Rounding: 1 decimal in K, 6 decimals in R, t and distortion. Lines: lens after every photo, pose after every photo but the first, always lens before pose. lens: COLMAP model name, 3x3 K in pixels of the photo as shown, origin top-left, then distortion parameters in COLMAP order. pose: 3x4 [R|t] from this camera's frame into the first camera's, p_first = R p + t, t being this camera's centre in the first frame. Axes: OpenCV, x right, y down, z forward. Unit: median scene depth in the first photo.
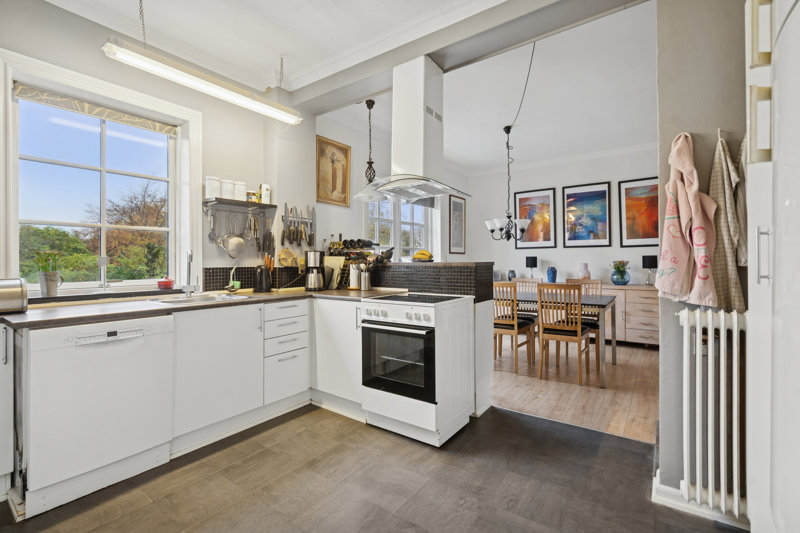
lens RADIAL K [[360.2, 0, 400.7], [0, 360.2, 254.9], [0, 0, 1]] dist [-0.000845, -0.000094]
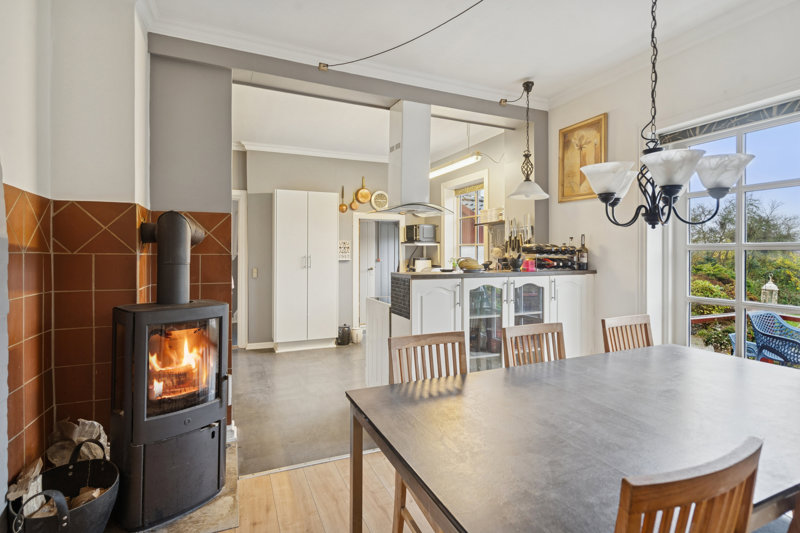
lens RADIAL K [[389.0, 0, 398.5], [0, 389.0, 253.2], [0, 0, 1]] dist [0.000970, 0.000450]
pose [[-0.508322, 0.003799, -0.861159, 0.783596], [0.013017, 0.999910, -0.003272, -0.020897], [0.861069, -0.012873, -0.508325, 1.081770]]
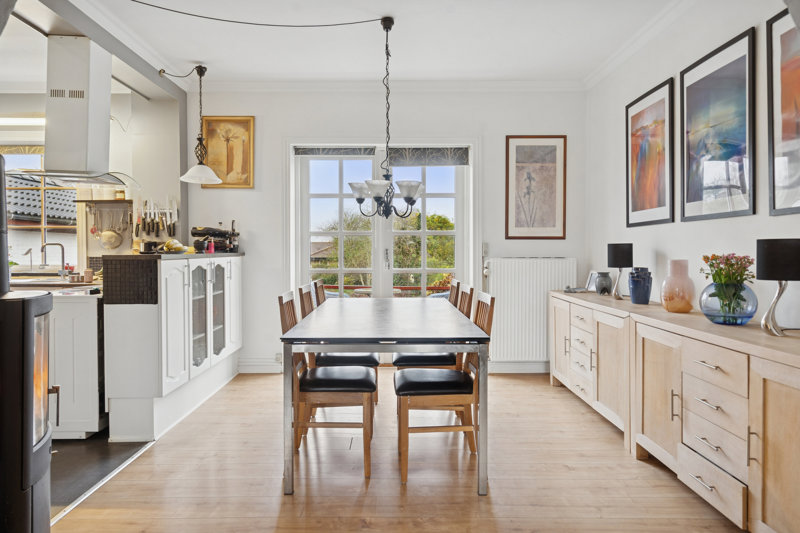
lens RADIAL K [[504.7, 0, 398.1], [0, 504.7, 255.8], [0, 0, 1]] dist [0.003877, 0.001547]
pose [[0.594026, 0.012601, -0.804347, 1.059930], [0.012312, 0.999618, 0.024753, 0.001208], [0.804352, -0.024608, 0.593644, 0.587082]]
